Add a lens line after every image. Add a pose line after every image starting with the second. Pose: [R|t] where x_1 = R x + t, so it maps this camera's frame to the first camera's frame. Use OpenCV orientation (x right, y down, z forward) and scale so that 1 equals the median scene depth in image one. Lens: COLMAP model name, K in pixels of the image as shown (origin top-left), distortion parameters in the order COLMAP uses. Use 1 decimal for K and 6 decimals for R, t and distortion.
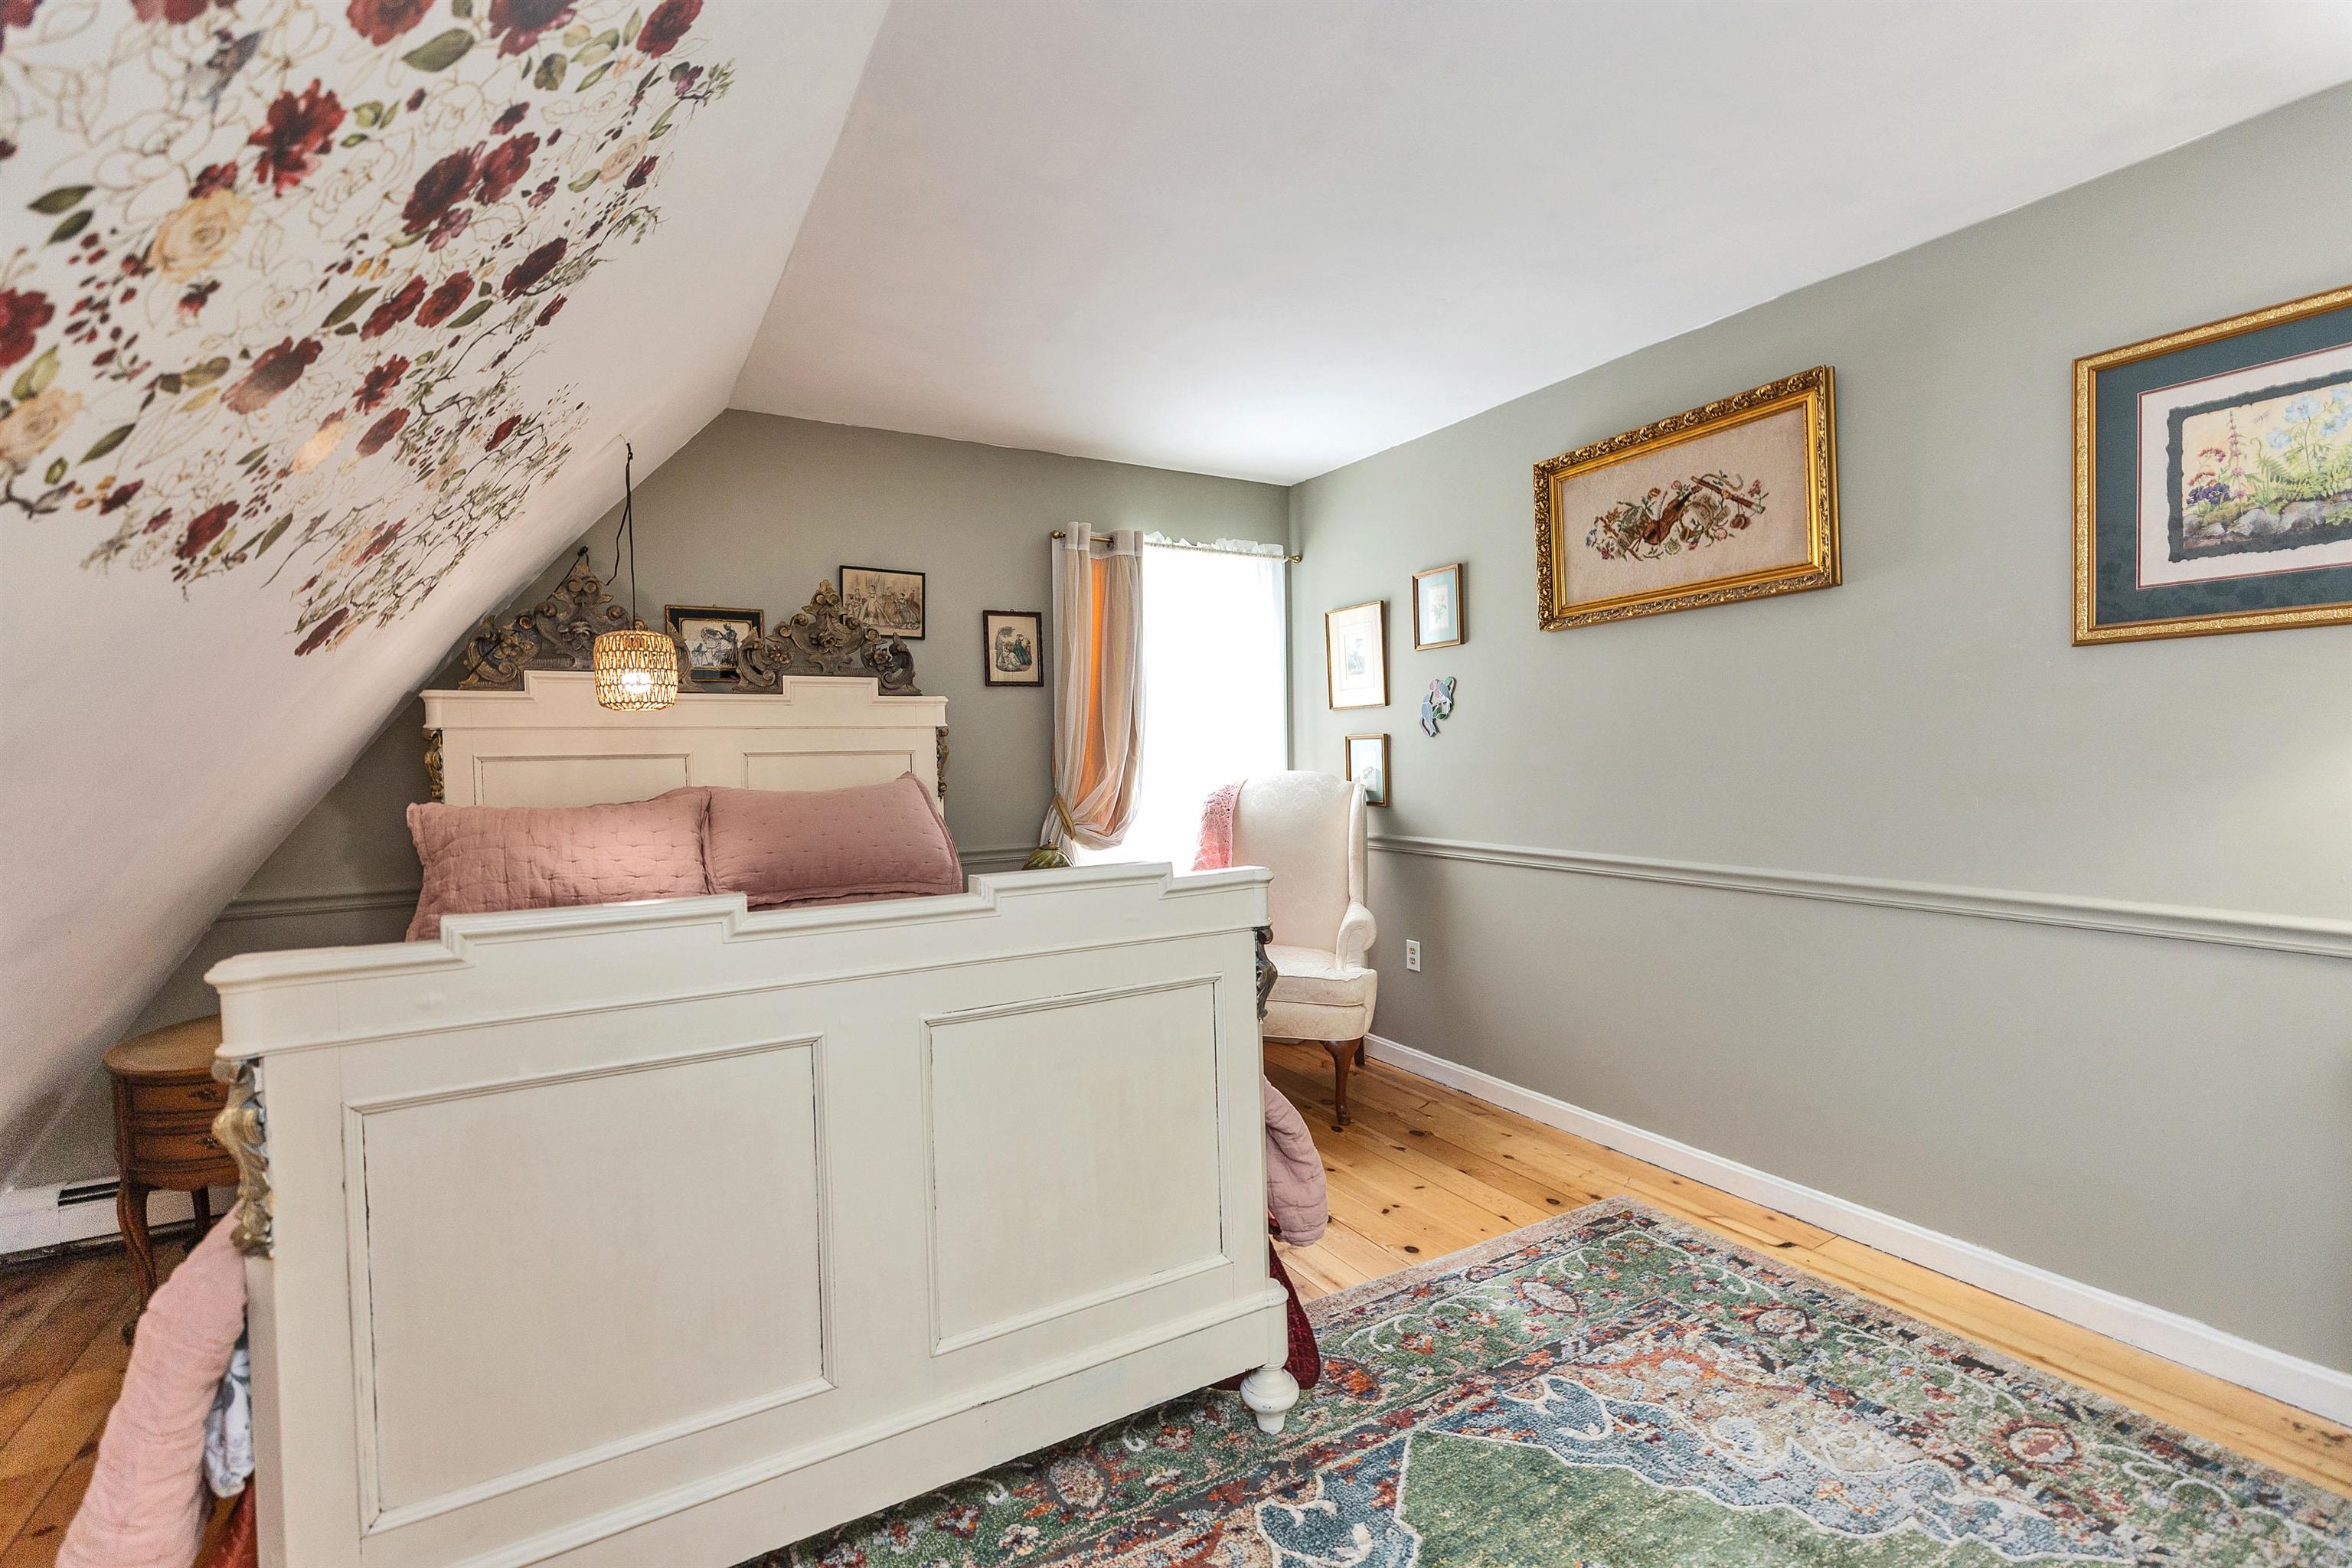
lens RADIAL K [[1045.7, 0, 1176.0], [0, 1045.7, 784.0], [0, 0, 1]] dist [0.000477, 0.000066]
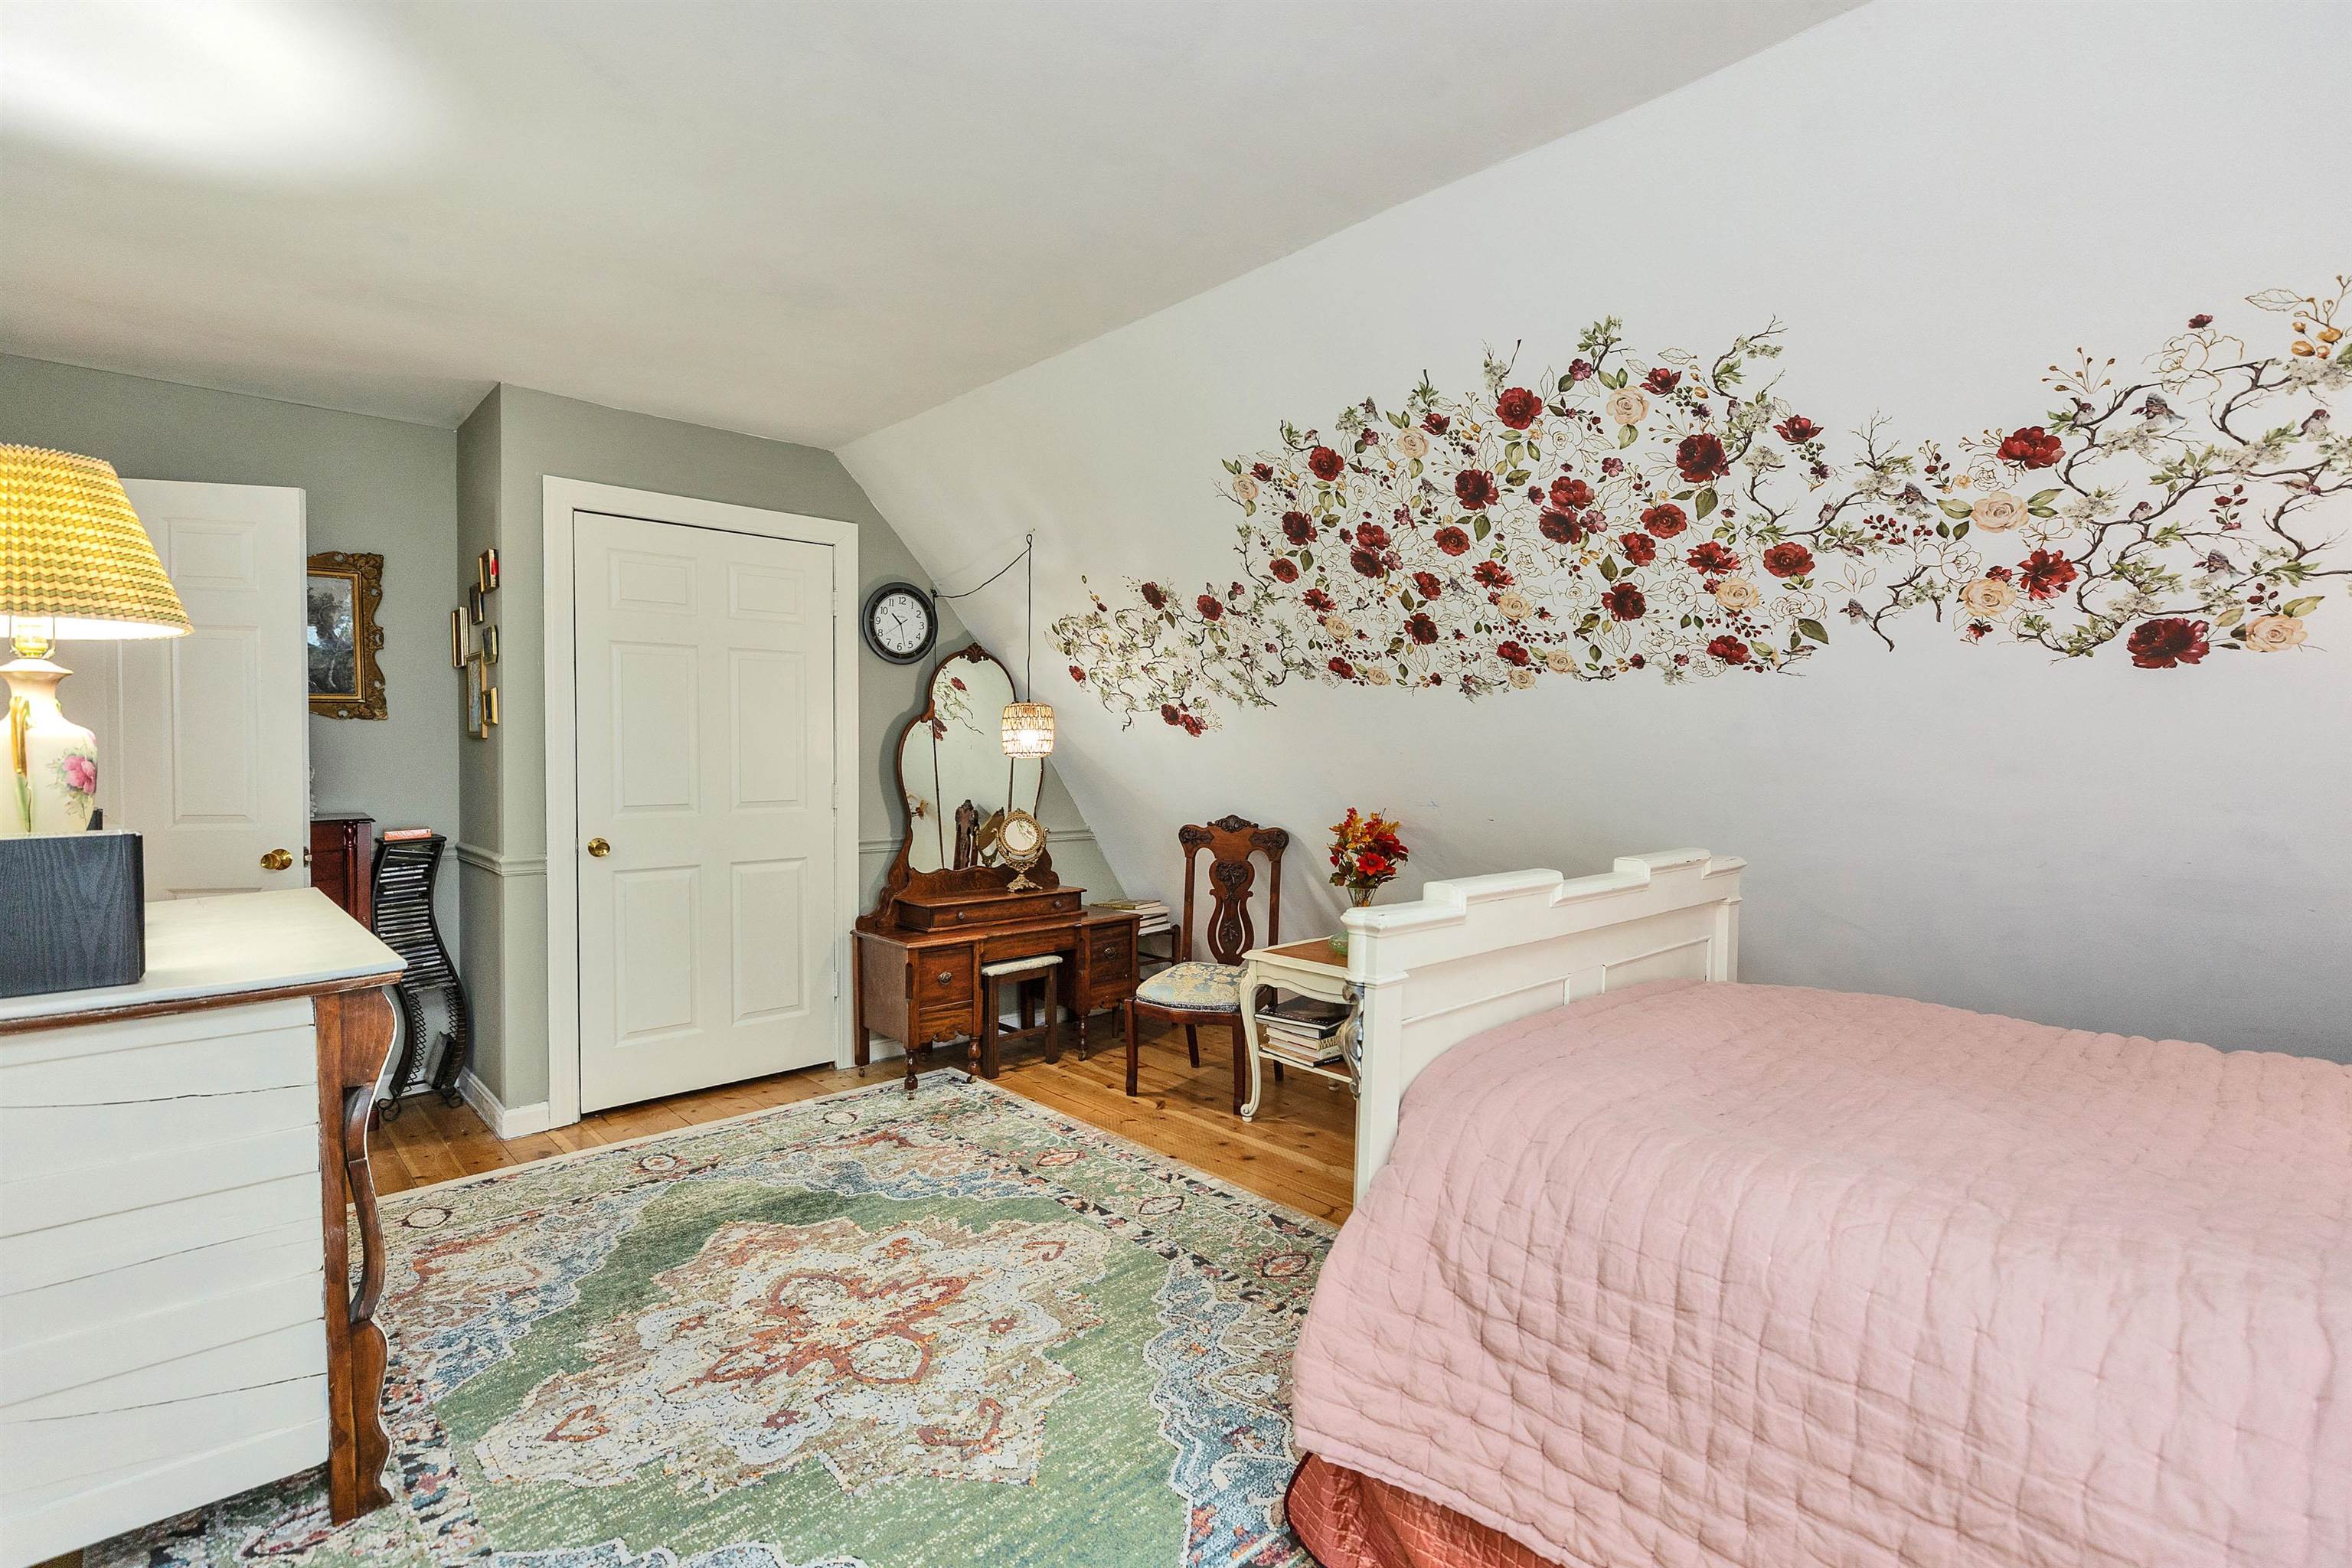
lens RADIAL K [[1094.4, 0, 1184.0], [0, 1094.4, 783.2], [0, 0, 1]] dist [-0.000100, -0.000111]
pose [[-0.971873, 0.016432, -0.234930, 0.404467], [0.001783, 0.998048, 0.062432, -0.070508], [0.235497, 0.060257, -0.970005, 1.763369]]
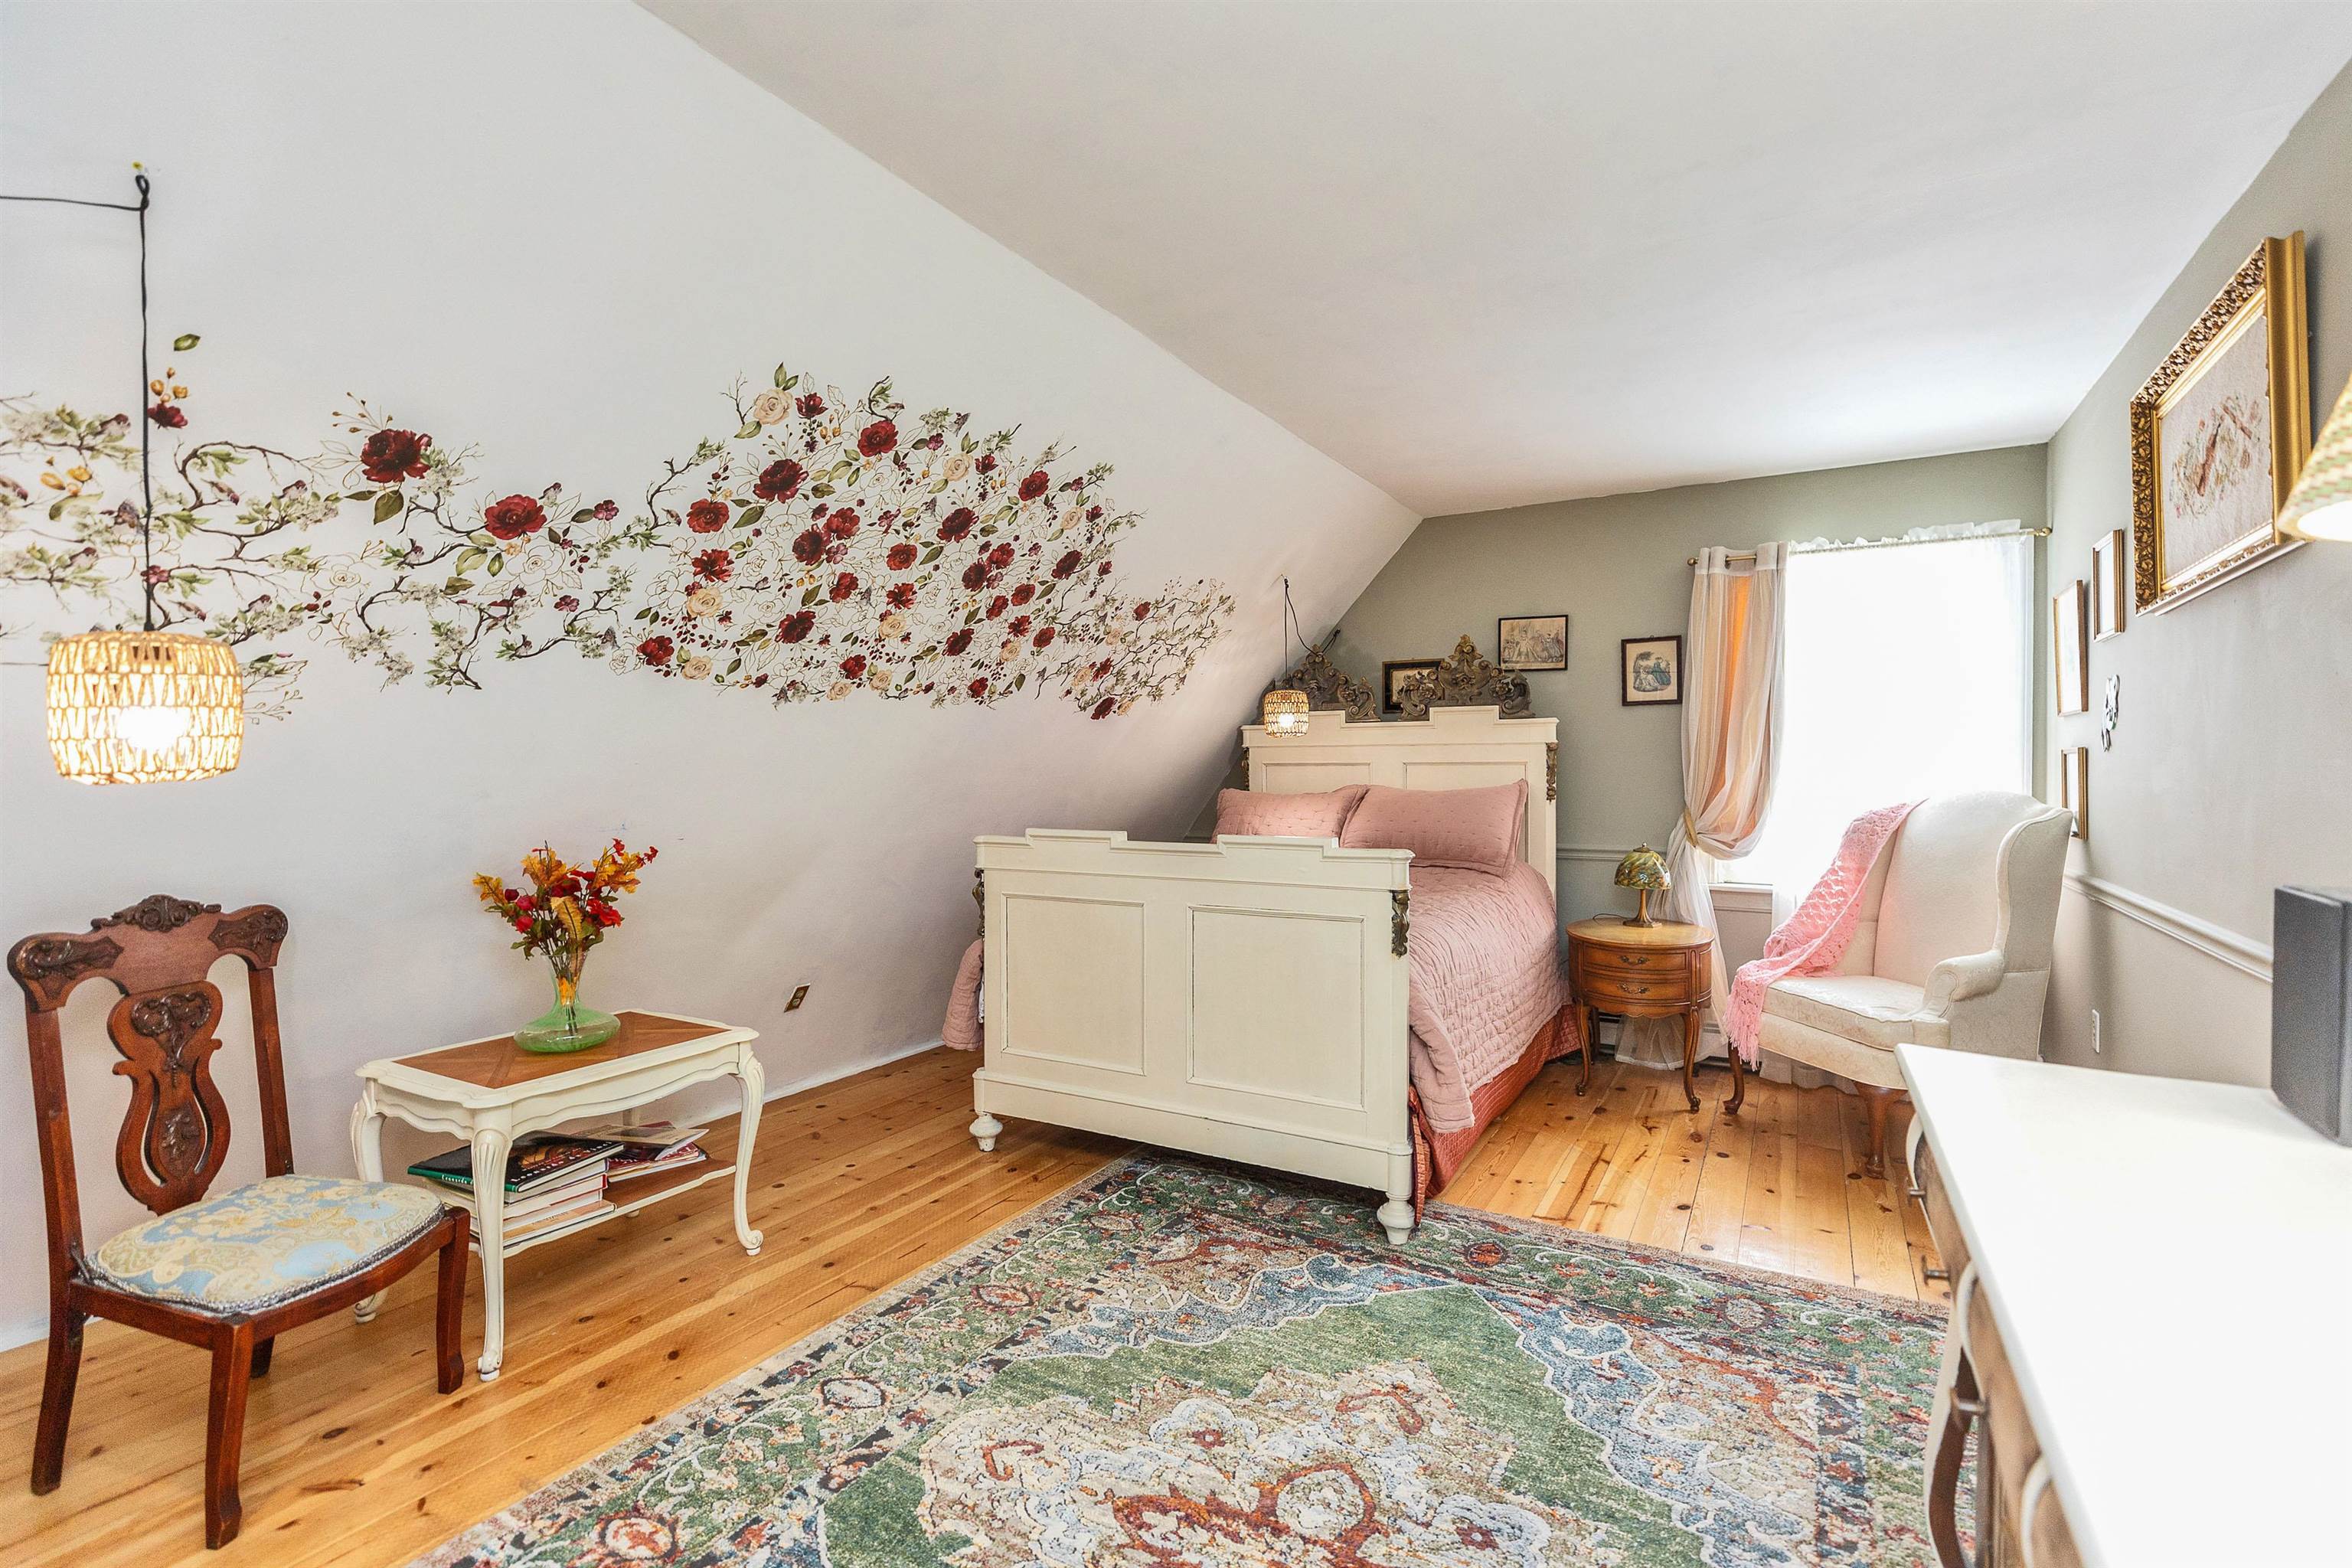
lens RADIAL K [[1062.8, 0, 1174.1], [0, 1062.8, 779.2], [0, 0, 1]] dist [0.004068, -0.000319]
pose [[0.497887, 0.025637, -0.866863, 1.175633], [-0.031253, 0.999444, 0.011608, -0.024069], [0.866679, 0.021312, 0.498411, -0.001359]]
